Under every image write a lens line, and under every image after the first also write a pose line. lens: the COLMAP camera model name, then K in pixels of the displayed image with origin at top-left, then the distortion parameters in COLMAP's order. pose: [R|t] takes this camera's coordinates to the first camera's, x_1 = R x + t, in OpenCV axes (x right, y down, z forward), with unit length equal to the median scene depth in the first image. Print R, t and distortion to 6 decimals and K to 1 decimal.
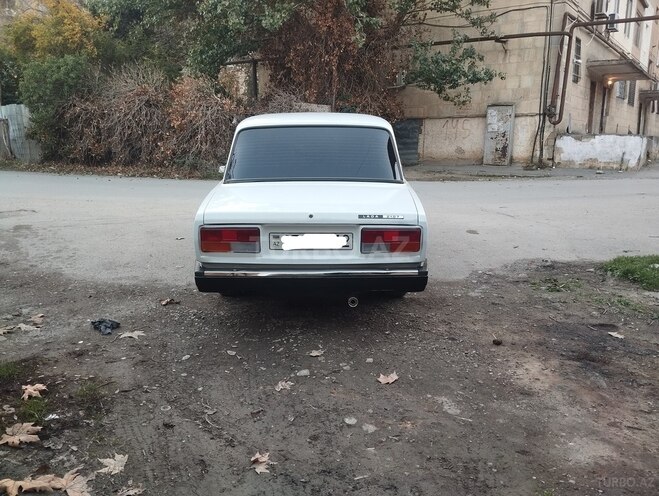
lens RADIAL K [[532.7, 0, 322.4], [0, 532.7, 245.7], [0, 0, 1]] dist [0.092480, -0.178663]
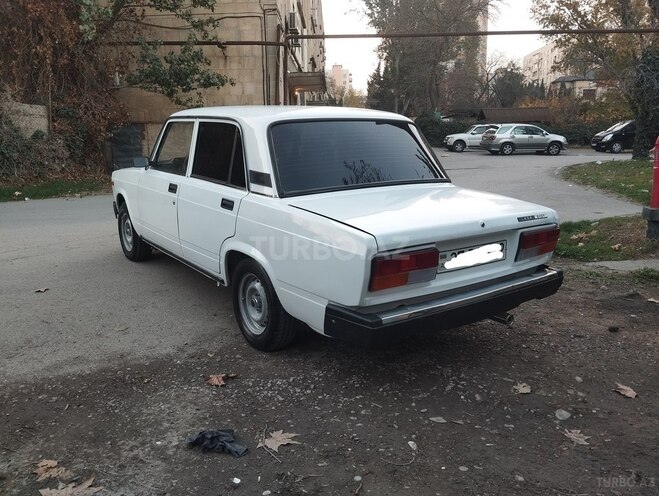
lens RADIAL K [[532.7, 0, 322.4], [0, 532.7, 245.7], [0, 0, 1]] dist [0.092480, -0.178663]
pose [[0.816309, -0.125383, 0.563843, -0.482244], [0.133322, 0.990697, 0.027285, -0.055451], [-0.562019, 0.052899, 0.825431, 0.325934]]
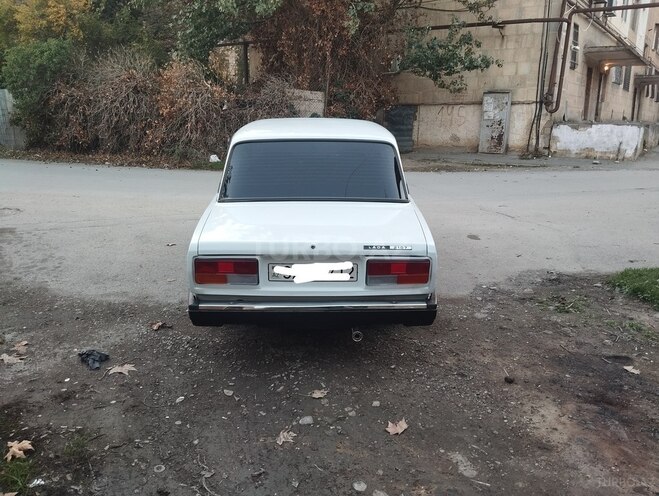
lens RADIAL K [[534.2, 0, 322.9], [0, 534.2, 244.6], [0, 0, 1]] dist [0.091473, -0.176281]
pose [[0.999842, 0.001390, 0.017747, -0.014938], [-0.001998, 0.999410, 0.034282, -0.064430], [-0.017689, -0.034312, 0.999255, 0.044056]]
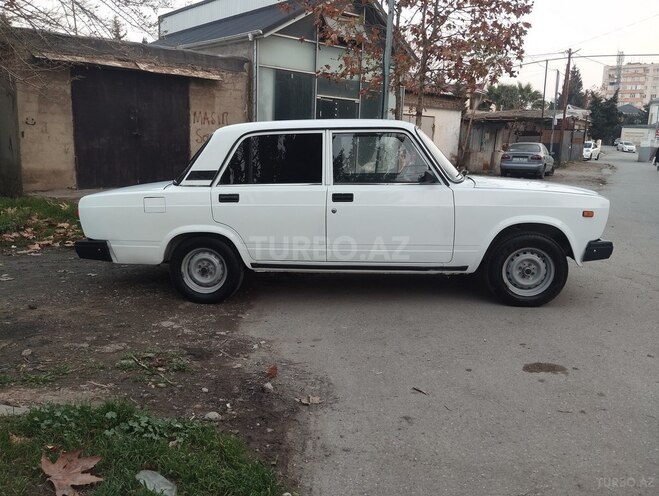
lens RADIAL K [[532.7, 0, 322.4], [0, 532.7, 245.7], [0, 0, 1]] dist [0.092480, -0.178663]
pose [[-0.082611, 0.175921, -0.980932, 1.011902], [-0.229470, 0.954490, 0.190504, -0.232670], [0.969804, 0.240832, -0.038483, 1.163741]]
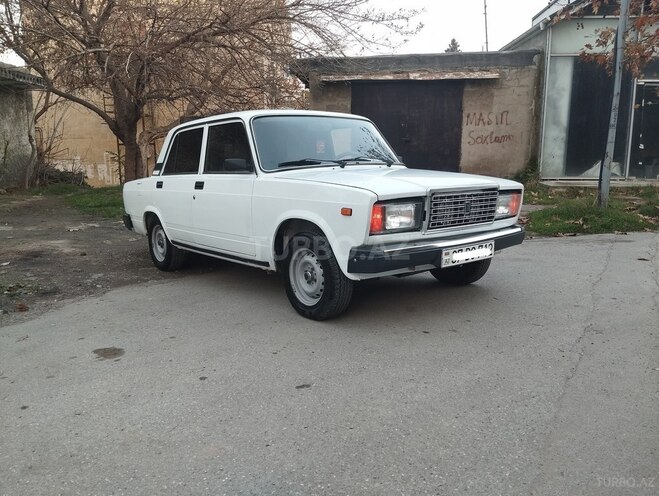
lens RADIAL K [[534.2, 0, 322.9], [0, 534.2, 244.6], [0, 0, 1]] dist [0.091473, -0.176281]
pose [[-0.779845, 0.109840, -0.616260, 0.575201], [-0.123697, 0.938031, 0.323724, -0.383377], [0.613629, 0.328684, -0.717932, 1.979996]]
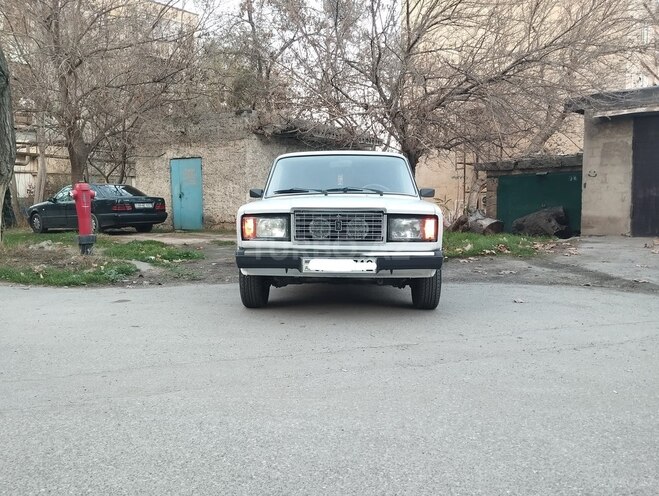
lens RADIAL K [[534.2, 0, 322.9], [0, 534.2, 244.6], [0, 0, 1]] dist [0.091473, -0.176281]
pose [[-0.999136, -0.004485, 0.041316, -0.027658], [0.007295, 0.959795, 0.280608, -0.424705], [-0.040914, 0.280667, -0.958933, 2.365736]]
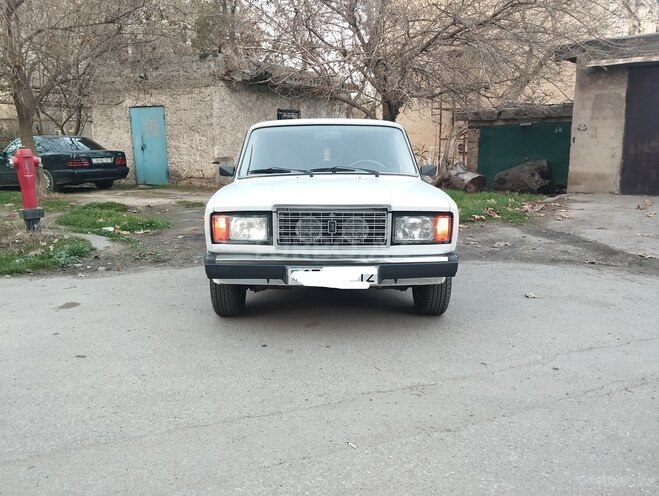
lens RADIAL K [[532.7, 0, 322.4], [0, 532.7, 245.7], [0, 0, 1]] dist [0.092480, -0.178663]
pose [[-0.999921, 0.004034, -0.011919, 0.002475], [-0.000835, 0.923871, 0.382703, -0.454000], [0.012556, 0.382683, -0.923794, 2.189693]]
